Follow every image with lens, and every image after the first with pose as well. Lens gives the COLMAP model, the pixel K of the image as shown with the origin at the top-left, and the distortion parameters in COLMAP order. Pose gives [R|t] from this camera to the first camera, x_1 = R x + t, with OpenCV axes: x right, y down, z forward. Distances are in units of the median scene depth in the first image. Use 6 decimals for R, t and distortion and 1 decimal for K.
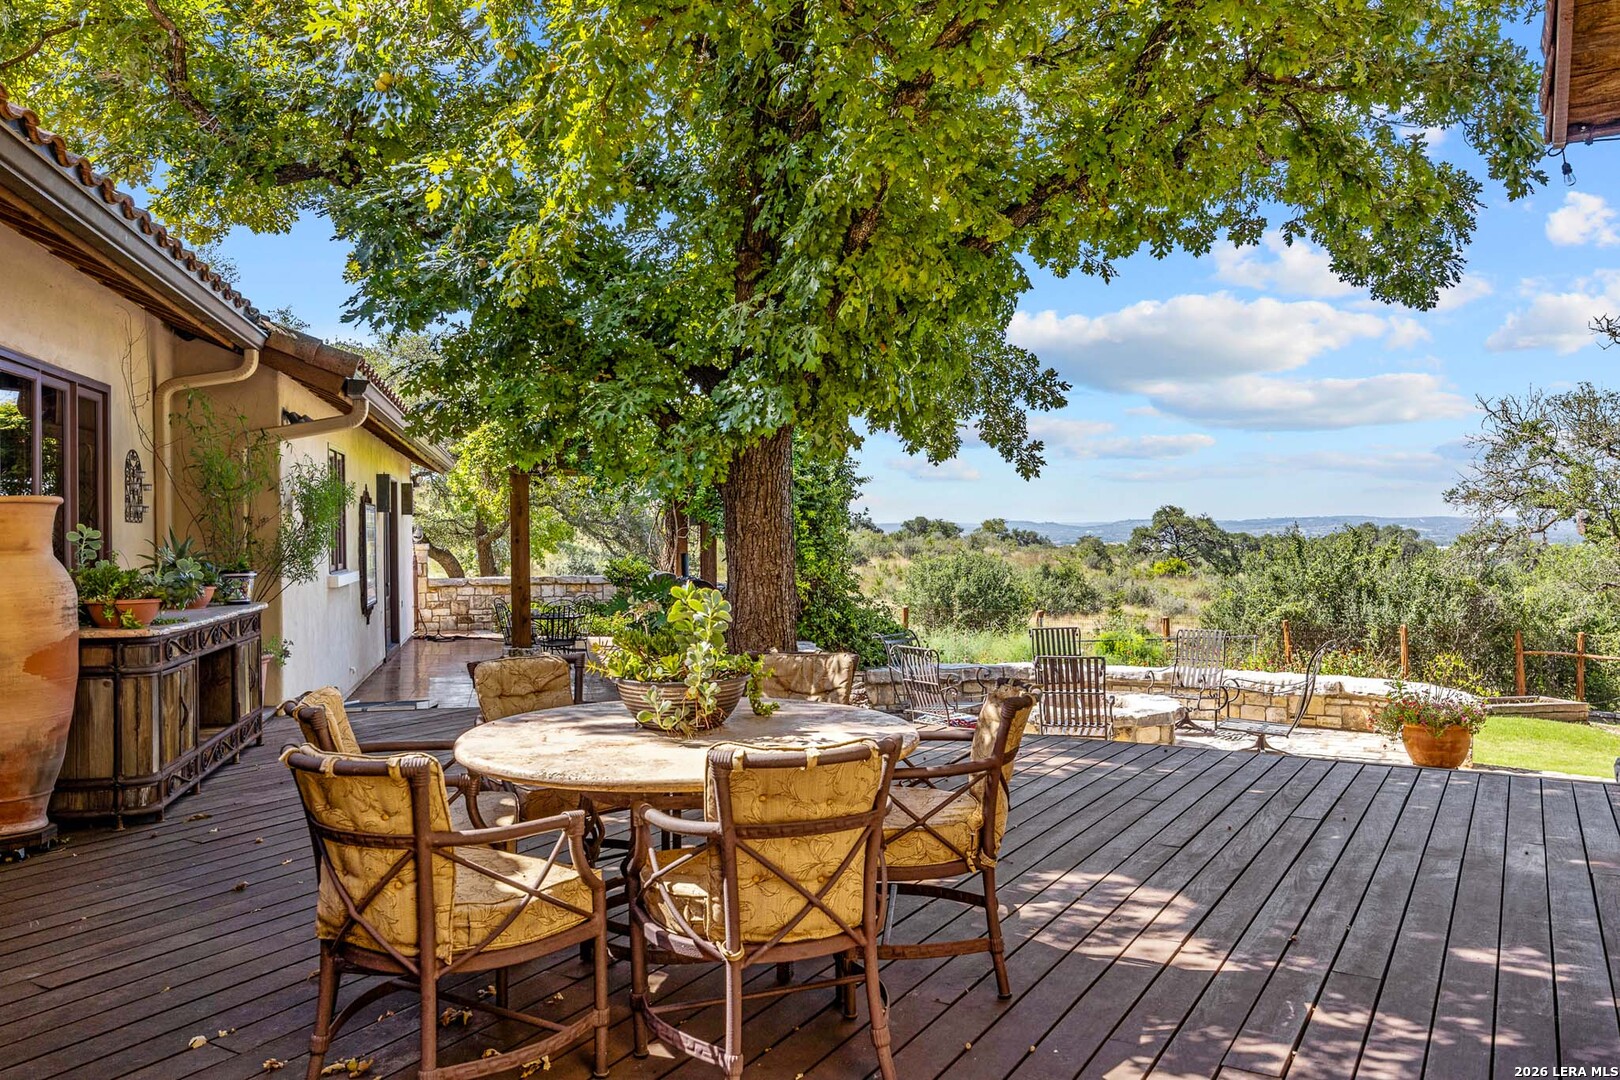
lens RADIAL K [[1198.1, 0, 807.4], [0, 1198.1, 552.0], [0, 0, 1]] dist [-0.011286, -0.001818]
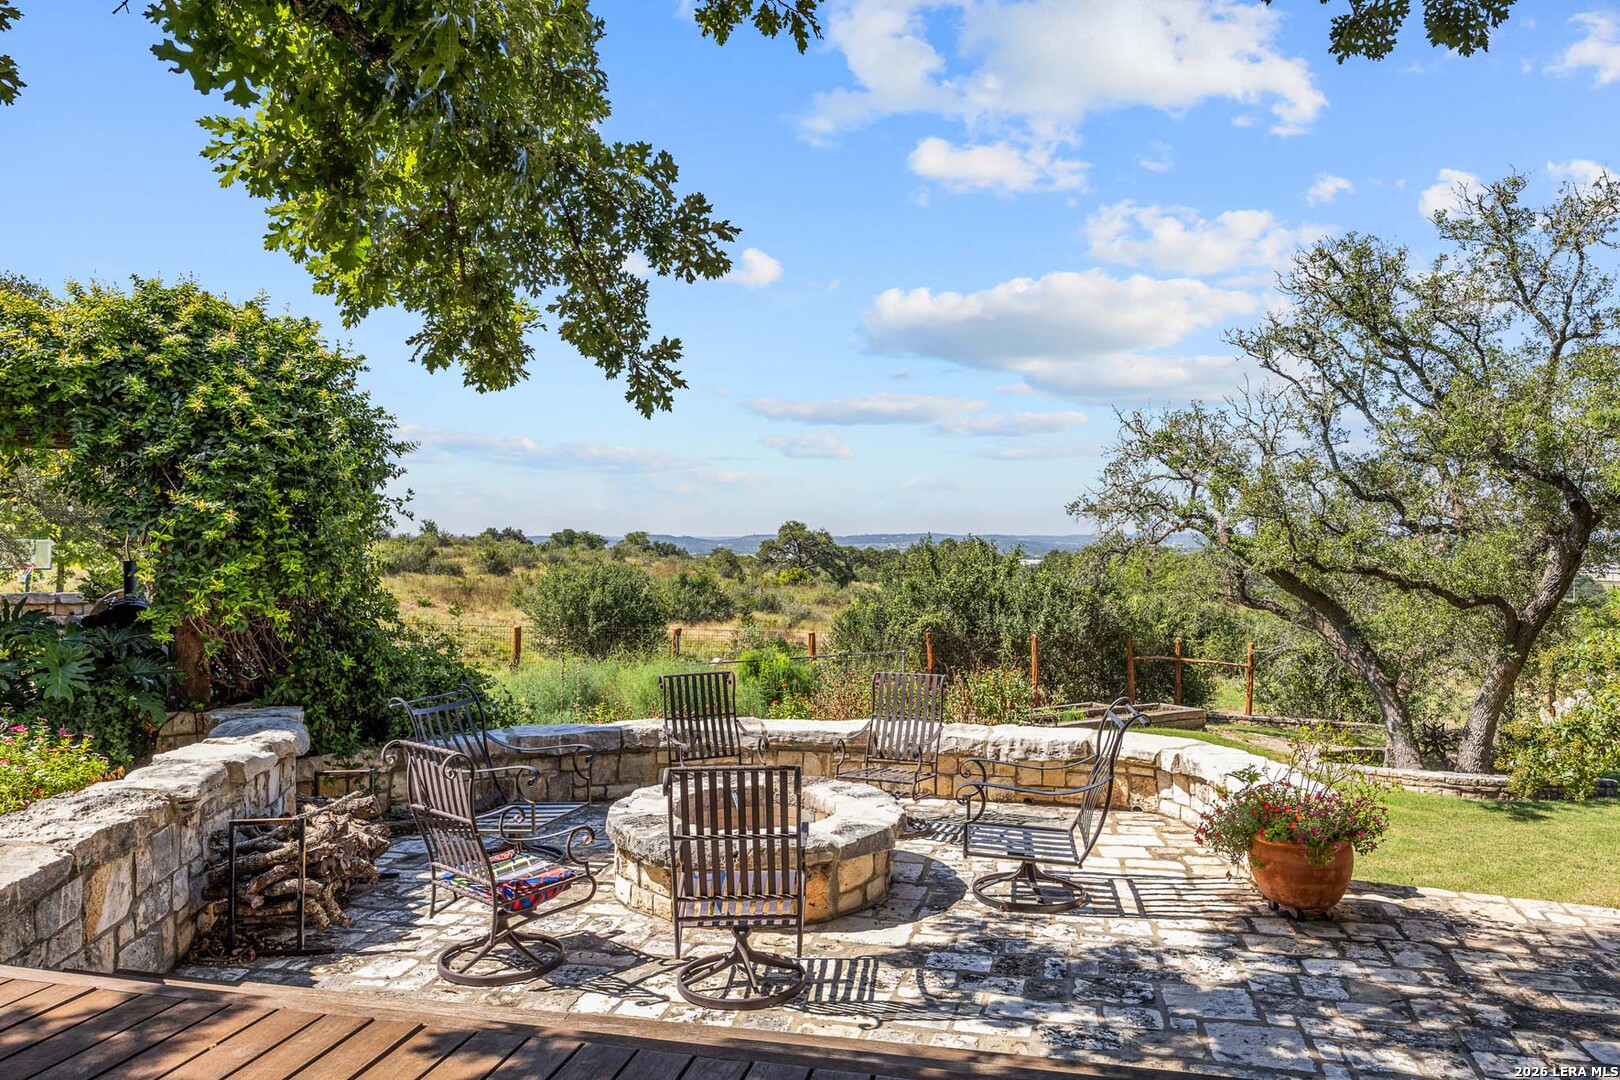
lens RADIAL K [[1058.9, 0, 813.2], [0, 1058.9, 542.8], [0, 0, 1]] dist [-0.012363, 0.006329]
pose [[0.949611, 0.008353, 0.313319, 0.040465], [-0.002586, 0.999820, -0.018818, 0.000627], [-0.313420, 0.017060, 0.949461, 0.205225]]
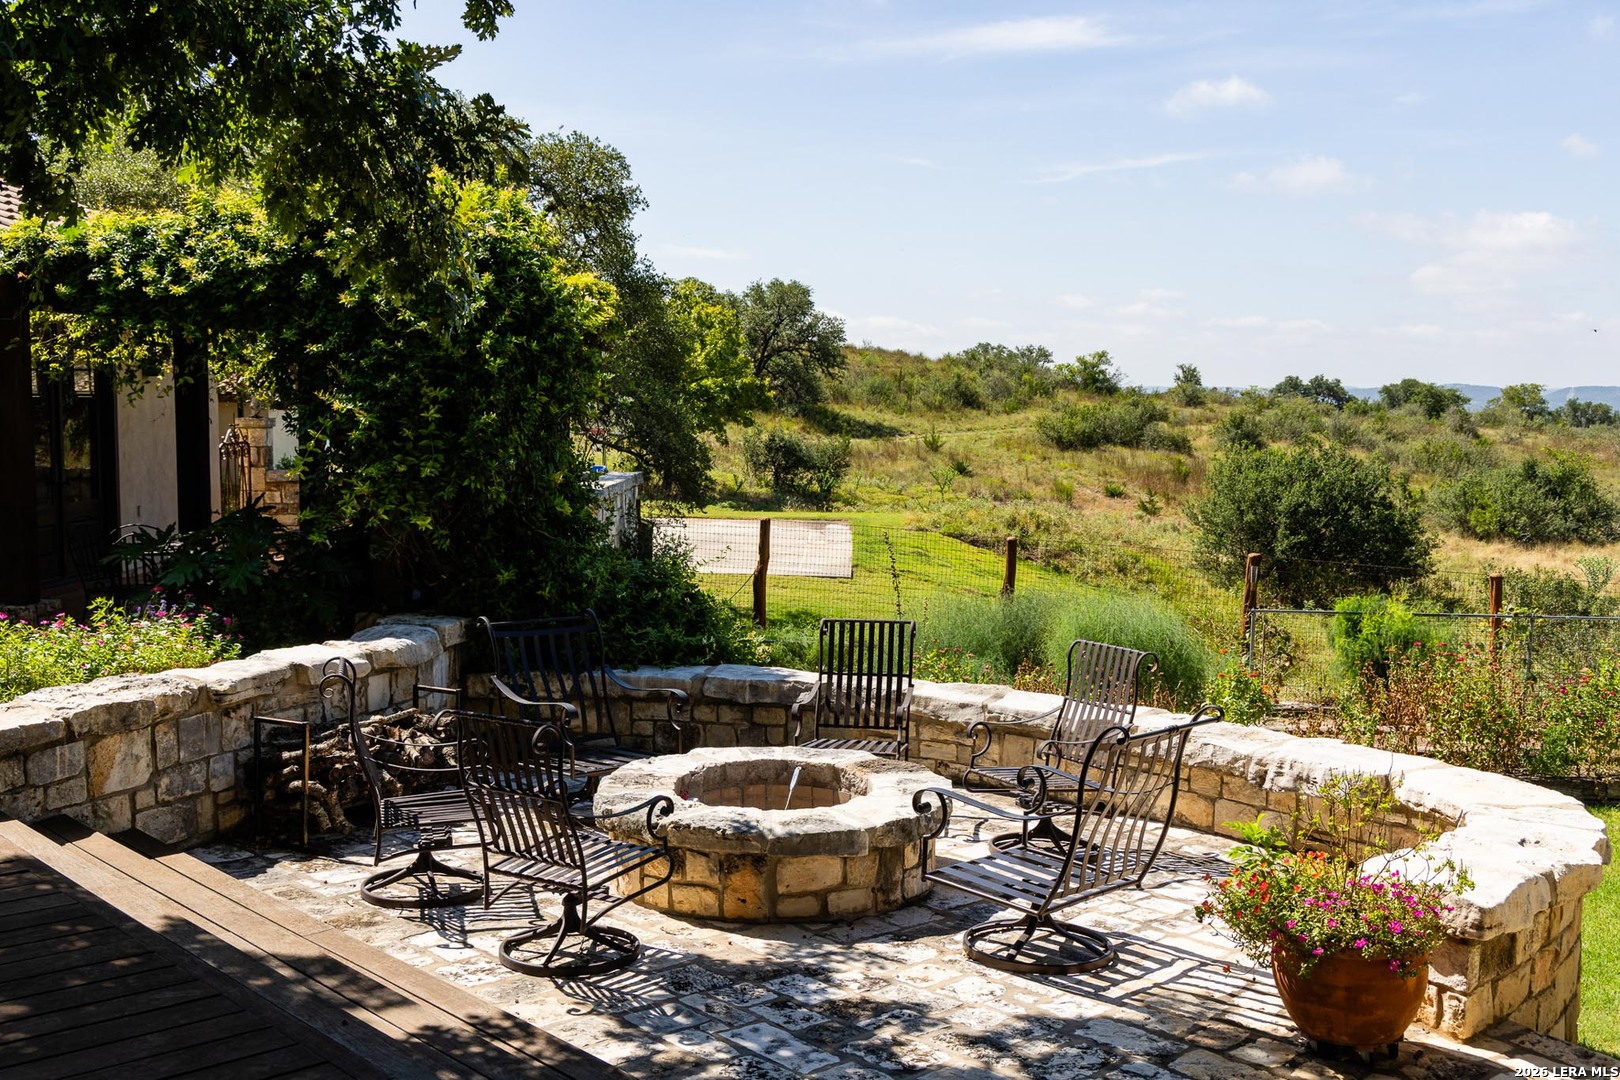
lens RADIAL K [[1643.3, 0, 811.1], [0, 1643.3, 545.2], [0, 0, 1]] dist [0.010518, 0.000000]
pose [[0.960201, 0.045663, -0.275552, 0.186466], [-0.024540, 0.996523, 0.079627, -0.012810], [0.278229, -0.069696, 0.957983, 0.150483]]
